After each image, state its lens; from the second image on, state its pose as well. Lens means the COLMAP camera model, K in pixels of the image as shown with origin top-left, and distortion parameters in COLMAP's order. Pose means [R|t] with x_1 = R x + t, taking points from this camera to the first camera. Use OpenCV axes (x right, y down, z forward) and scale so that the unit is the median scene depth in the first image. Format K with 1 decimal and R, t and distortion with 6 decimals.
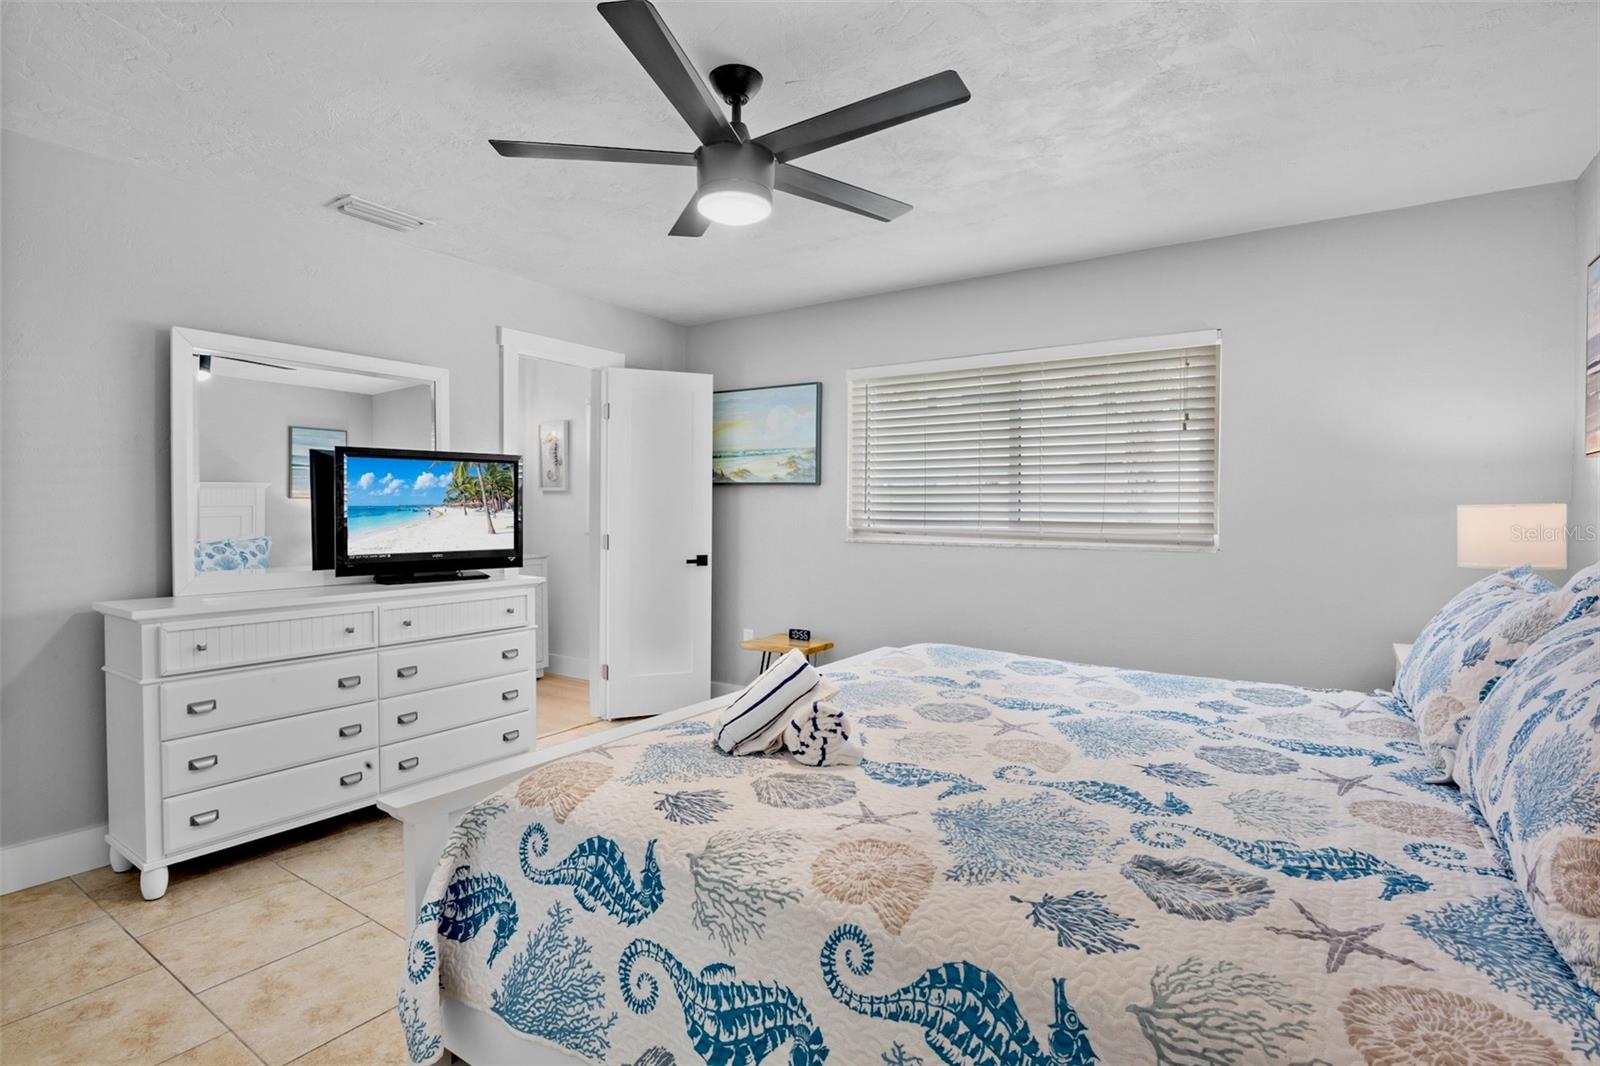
lens RADIAL K [[788.9, 0, 800.5], [0, 788.9, 516.3], [0, 0, 1]] dist [-0.022935, 0.000588]
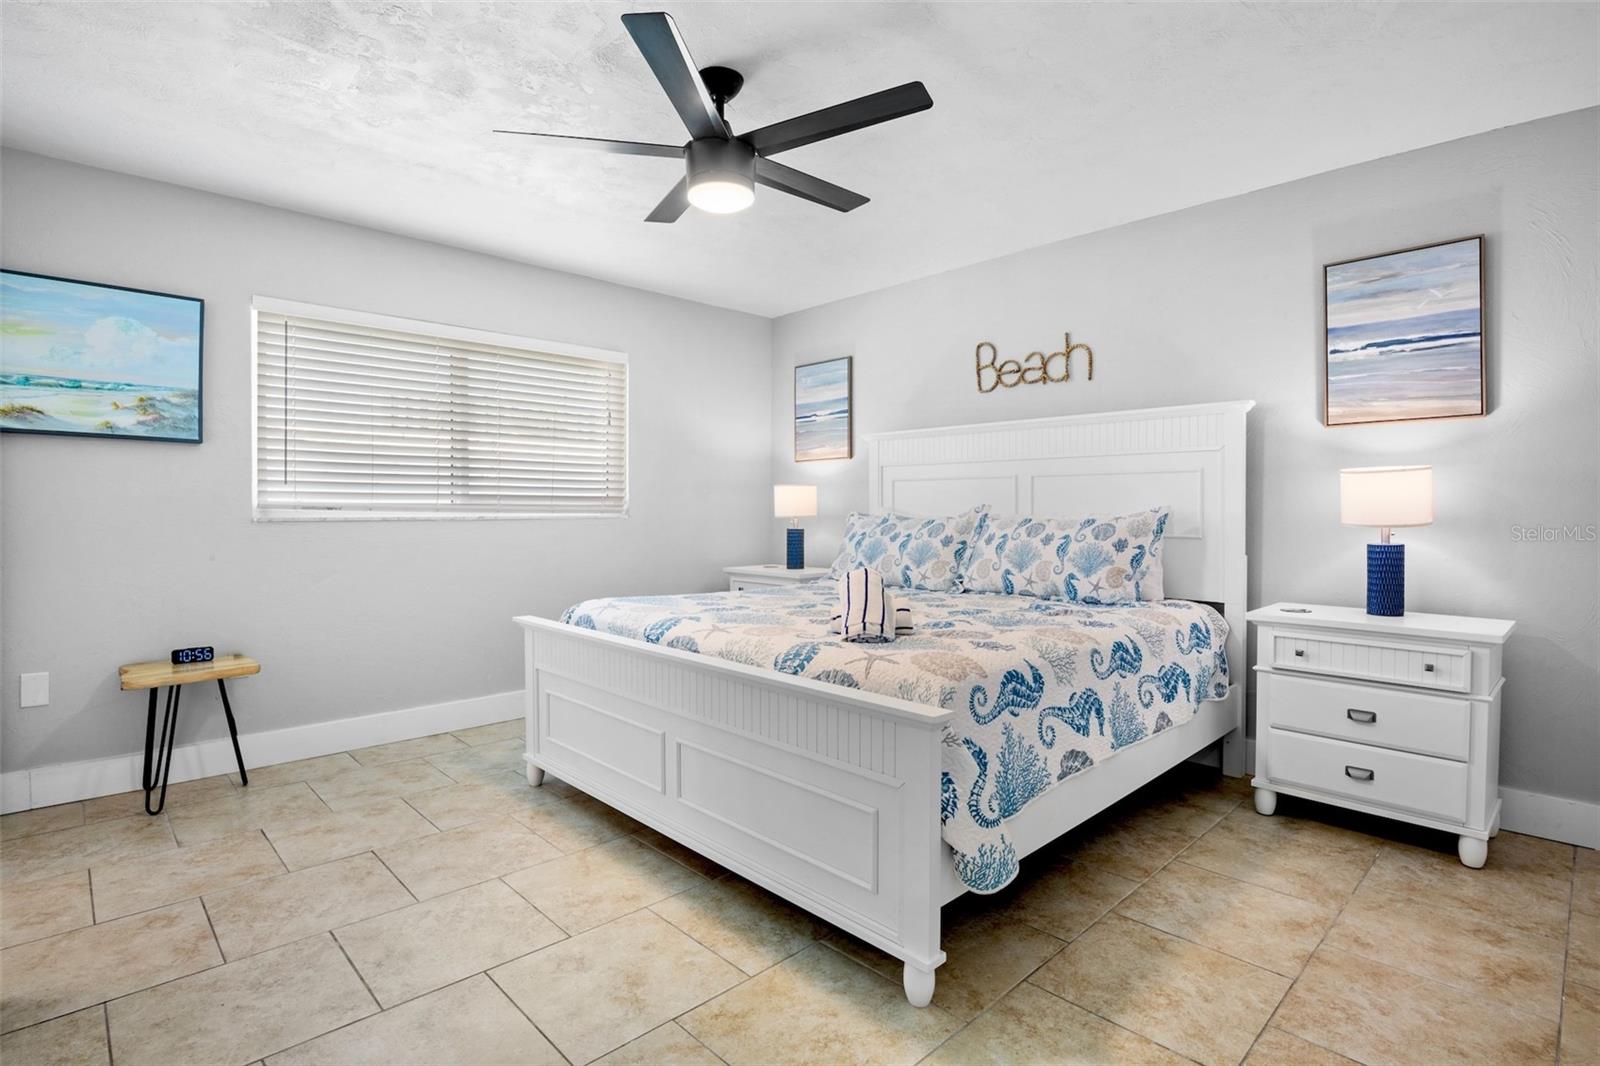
lens RADIAL K [[791.3, 0, 802.7], [0, 791.3, 503.6], [0, 0, 1]] dist [-0.001594, -0.000149]
pose [[0.199311, 0.000007, 0.979936, -1.169693], [0.007647, 0.999970, -0.001563, 0.041055], [-0.979906, 0.007805, 0.199305, 0.664699]]
